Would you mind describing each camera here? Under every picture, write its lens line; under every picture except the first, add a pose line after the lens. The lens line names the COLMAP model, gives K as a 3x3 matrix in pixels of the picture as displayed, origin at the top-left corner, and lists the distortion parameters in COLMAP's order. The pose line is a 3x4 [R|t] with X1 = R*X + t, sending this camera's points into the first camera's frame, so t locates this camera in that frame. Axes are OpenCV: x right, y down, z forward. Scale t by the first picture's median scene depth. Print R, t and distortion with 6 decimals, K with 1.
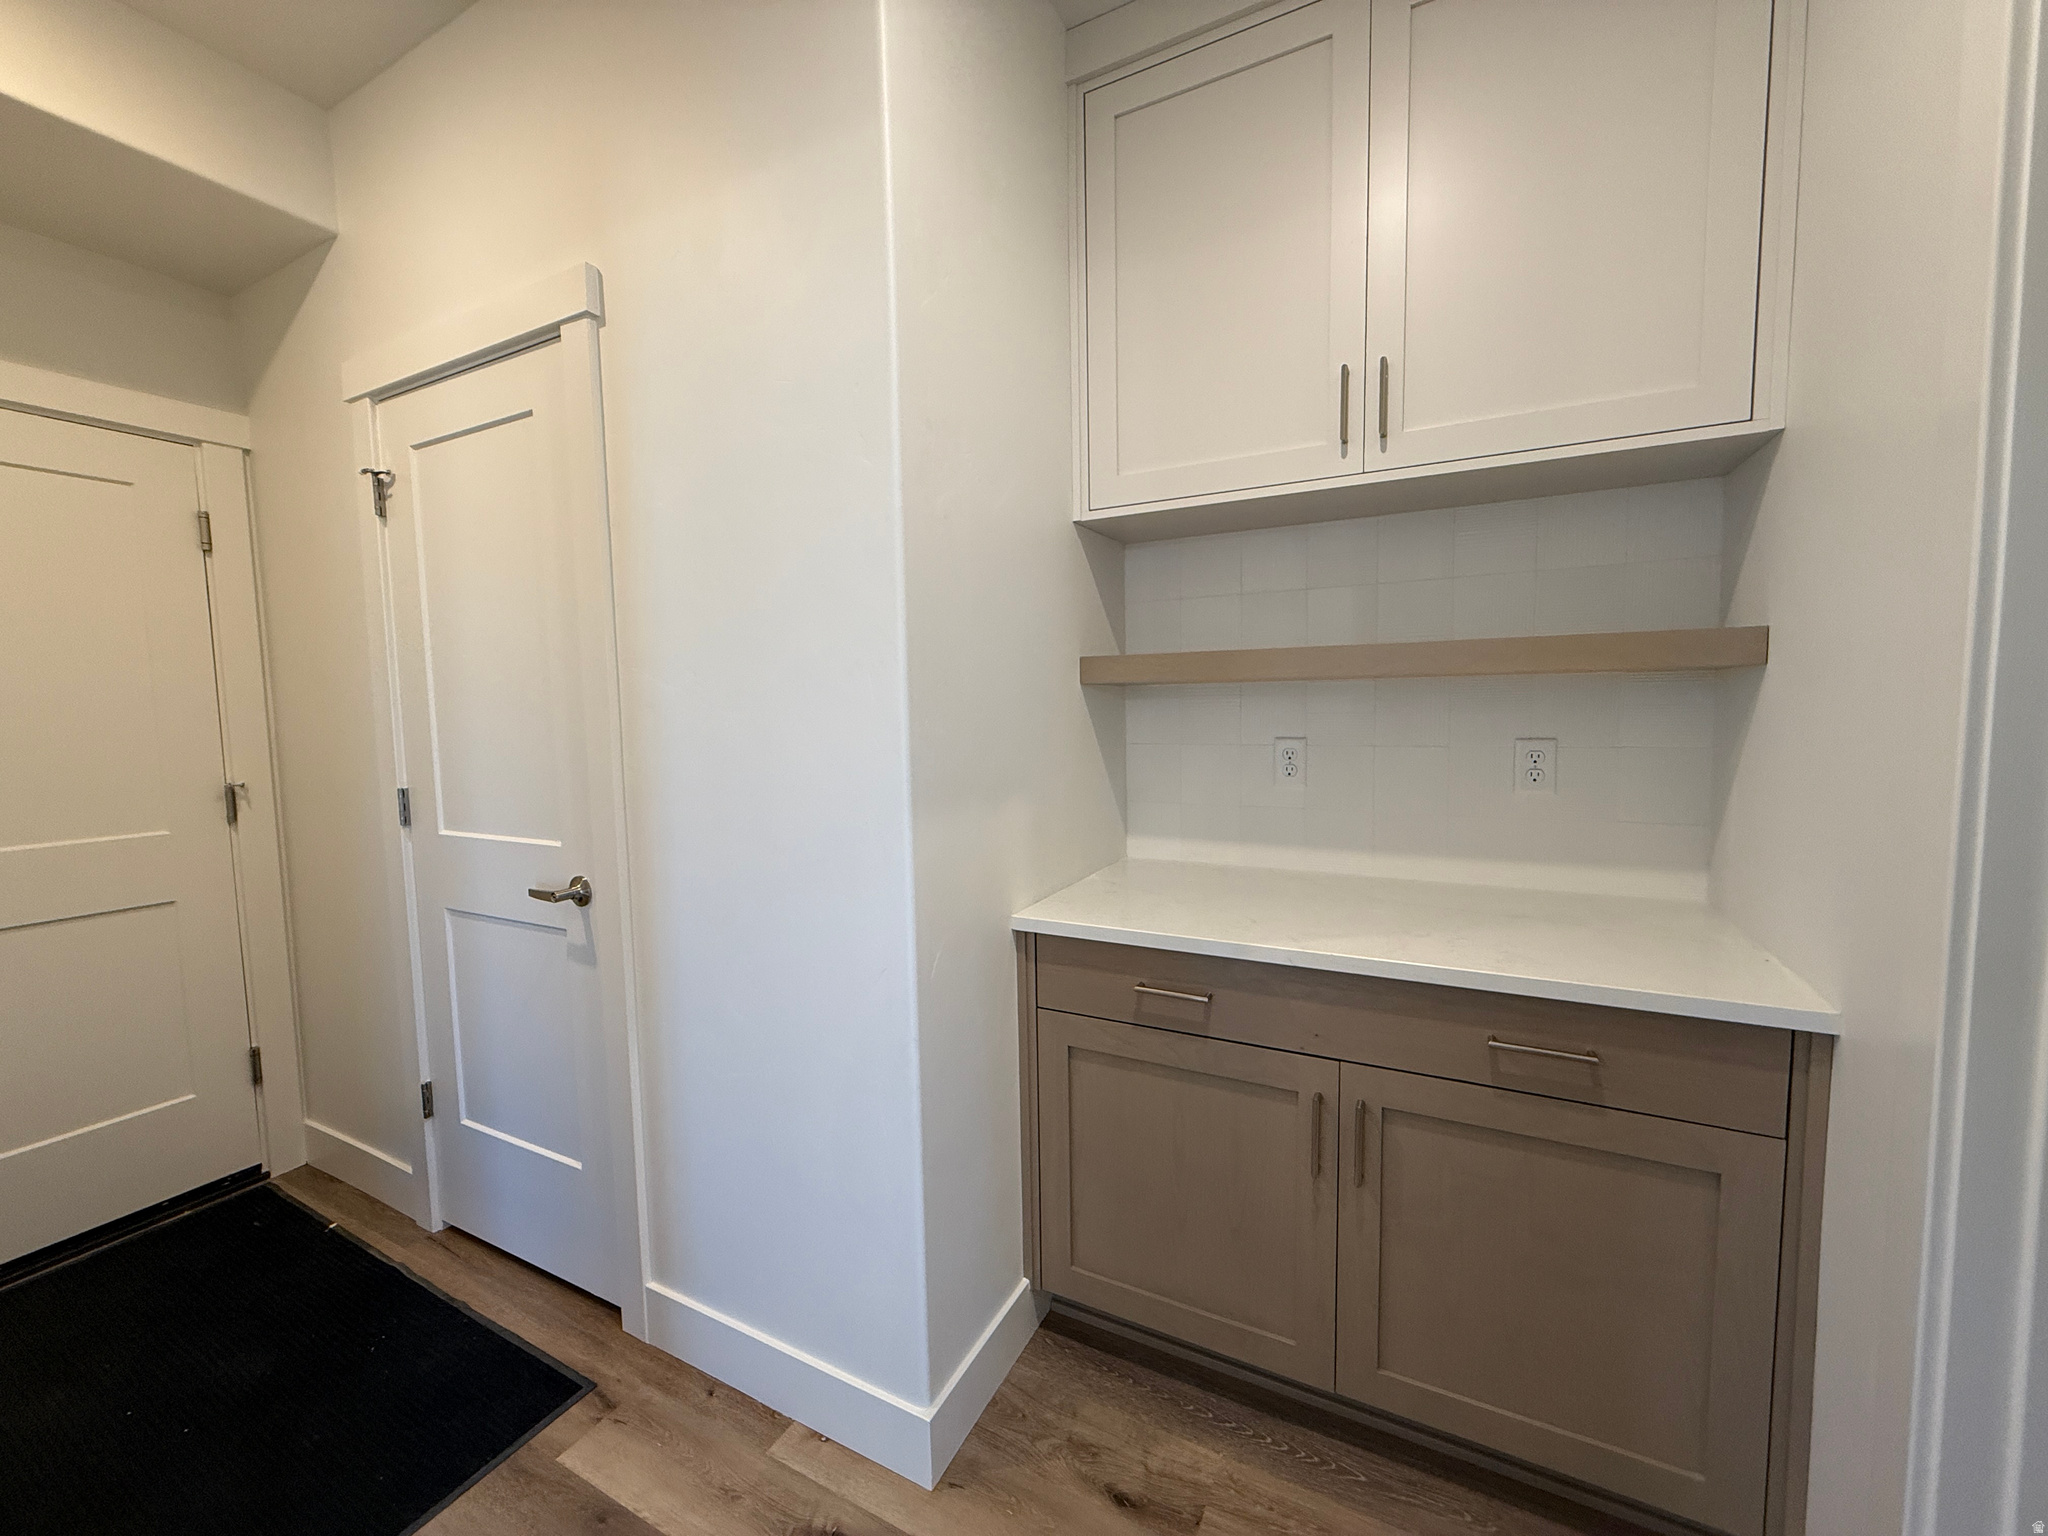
lens RADIAL K [[815.9, 0, 1033.8], [0, 815.9, 763.7], [0, 0, 1]] dist [-0.000082, 0.000264]
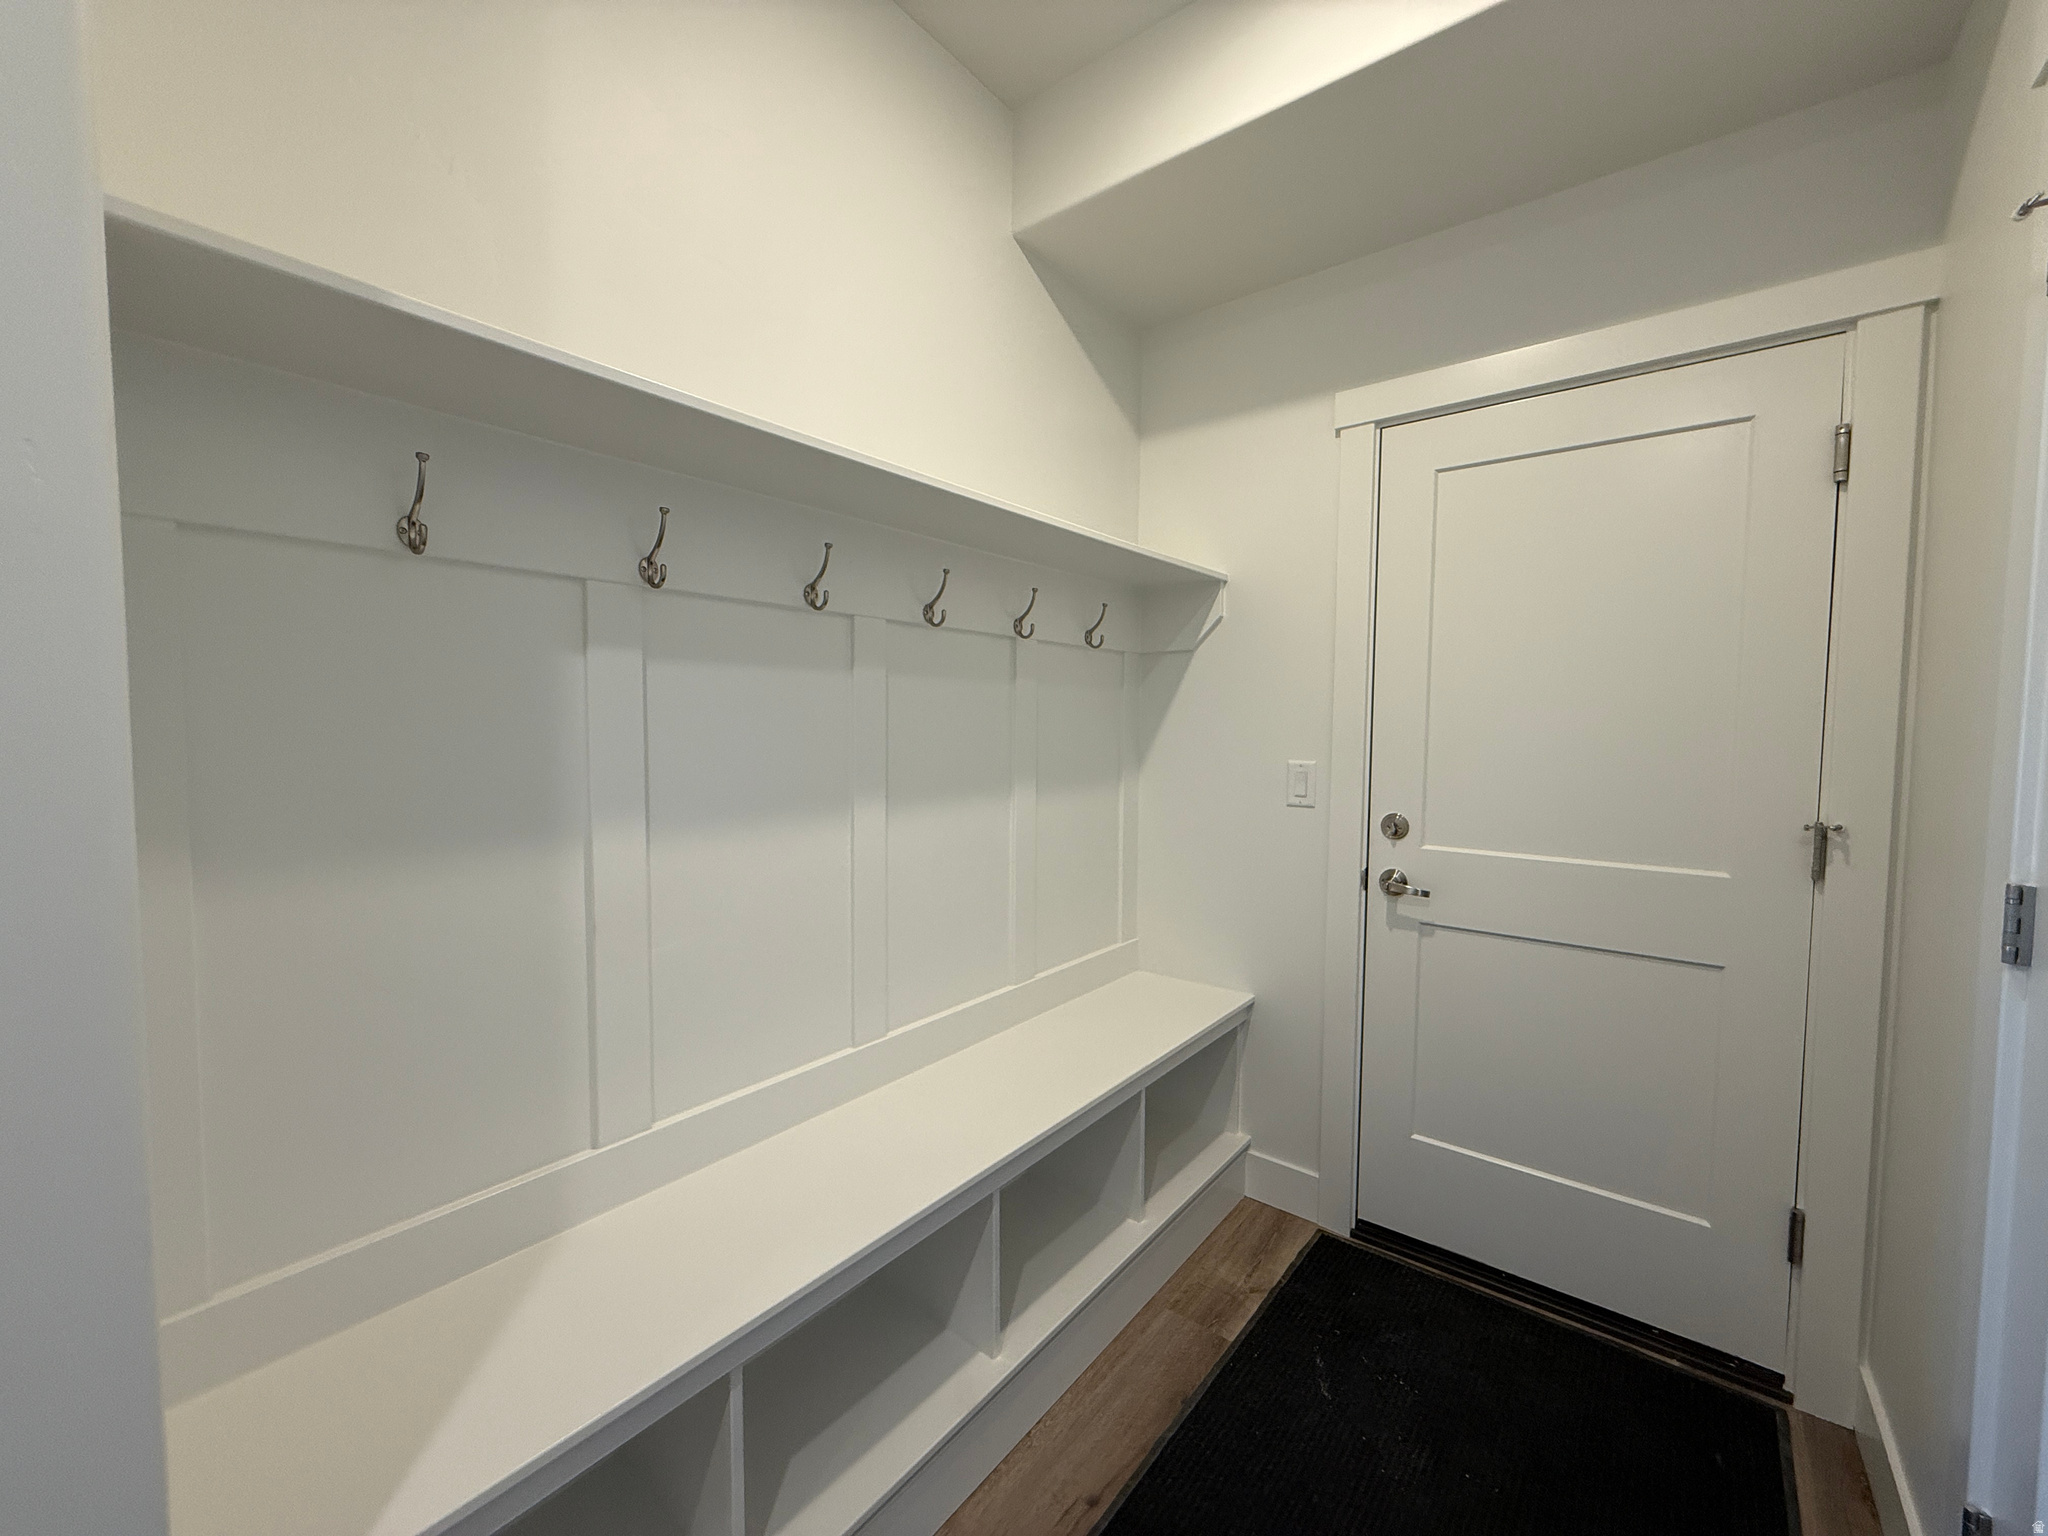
lens RADIAL K [[815.9, 0, 1026.9], [0, 815.9, 765.5], [0, 0, 1]] dist [-0.000082, 0.000264]
pose [[-0.193704, 0.067912, -0.978707, -0.190852], [-0.075169, 0.993641, 0.083826, -0.030251], [0.978176, 0.089806, -0.187367, 0.470130]]
